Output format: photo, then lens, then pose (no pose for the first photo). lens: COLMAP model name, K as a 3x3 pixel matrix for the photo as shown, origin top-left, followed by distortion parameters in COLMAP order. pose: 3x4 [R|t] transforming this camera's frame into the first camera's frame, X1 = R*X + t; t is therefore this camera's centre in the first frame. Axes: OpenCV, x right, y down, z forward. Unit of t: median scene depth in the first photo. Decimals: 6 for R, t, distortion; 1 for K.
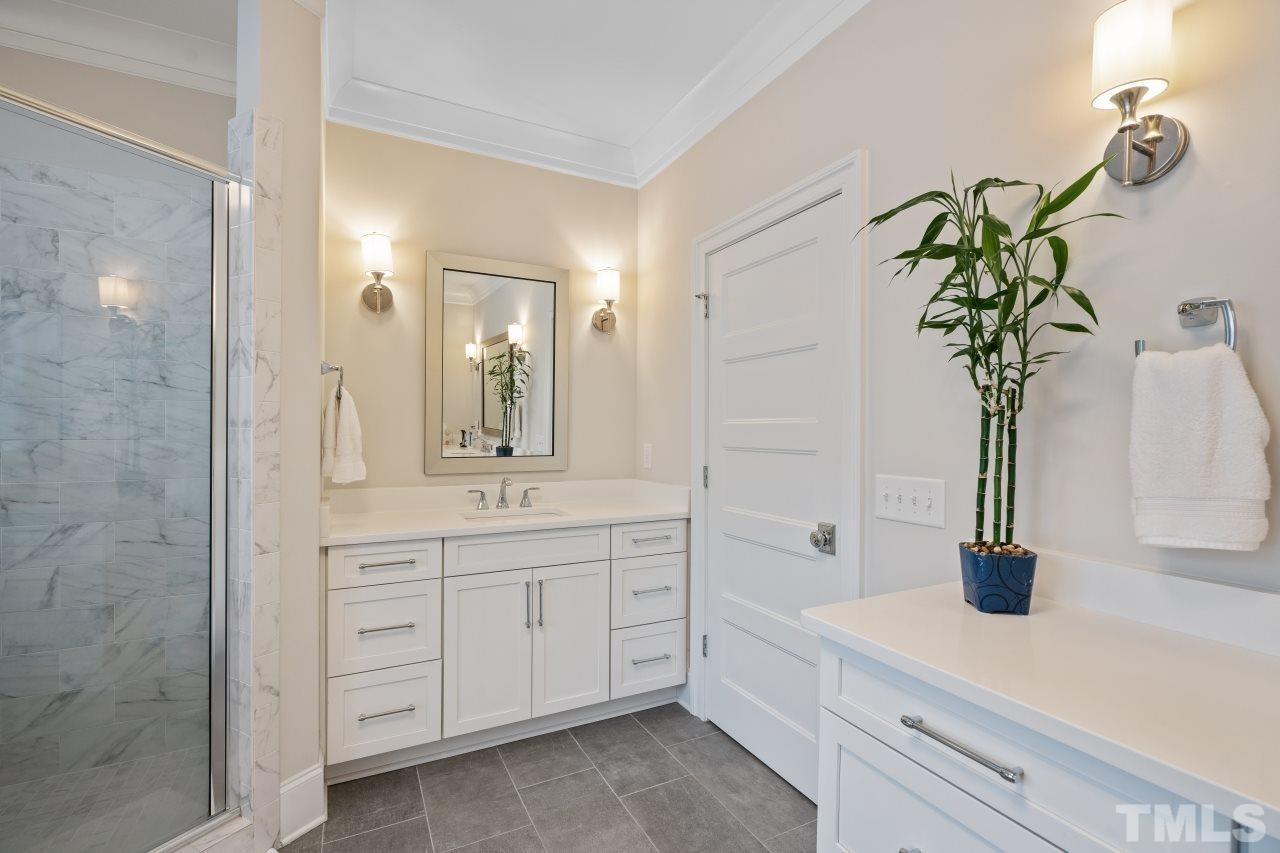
lens RADIAL K [[576.1, 0, 642.1], [0, 576.1, 429.1], [0, 0, 1]] dist [-0.000392, 0.000351]
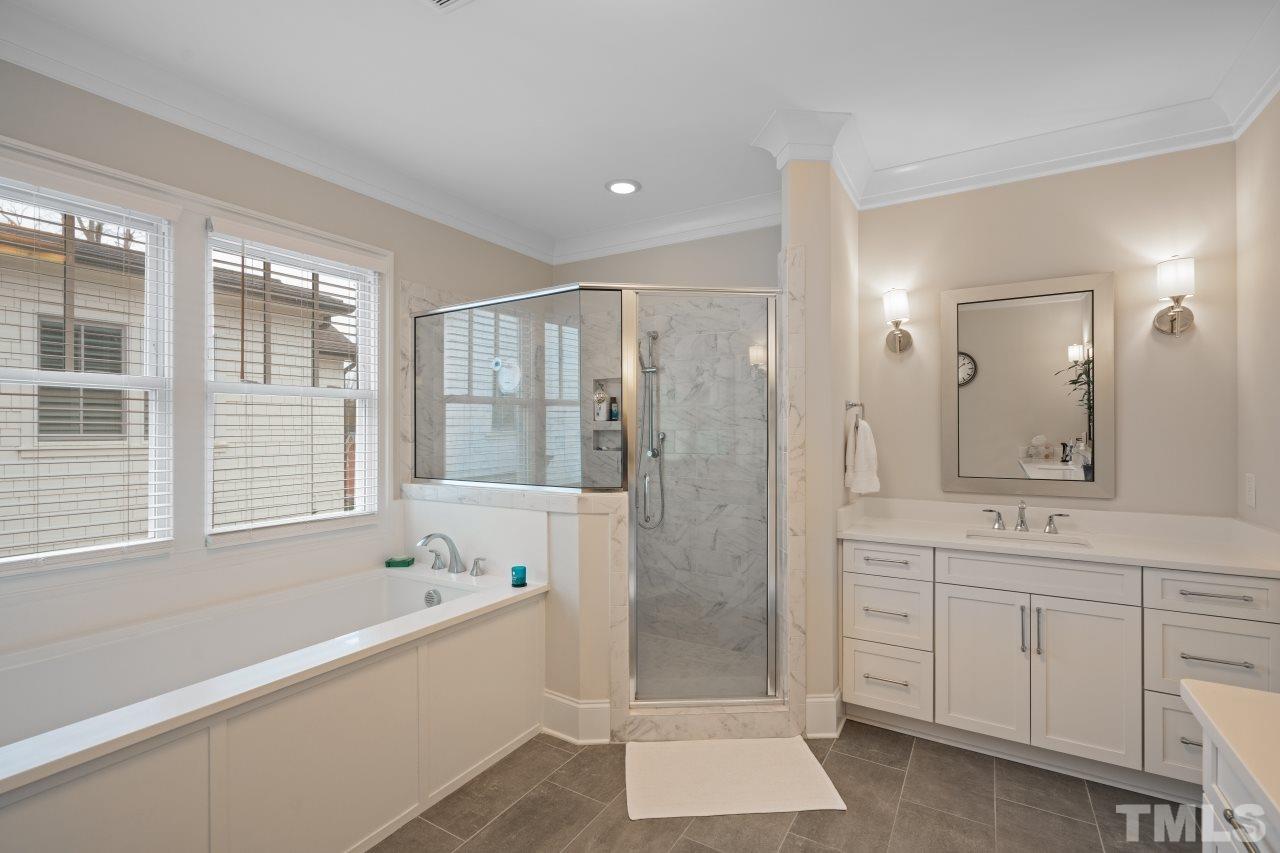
lens RADIAL K [[578.1, 0, 638.6], [0, 578.1, 427.7], [0, 0, 1]] dist [0.001468, 0.001484]
pose [[0.526366, -0.012205, -0.850171, 0.322084], [0.002028, 0.999912, -0.013099, -0.036552], [0.850256, 0.005170, 0.526344, -0.111228]]
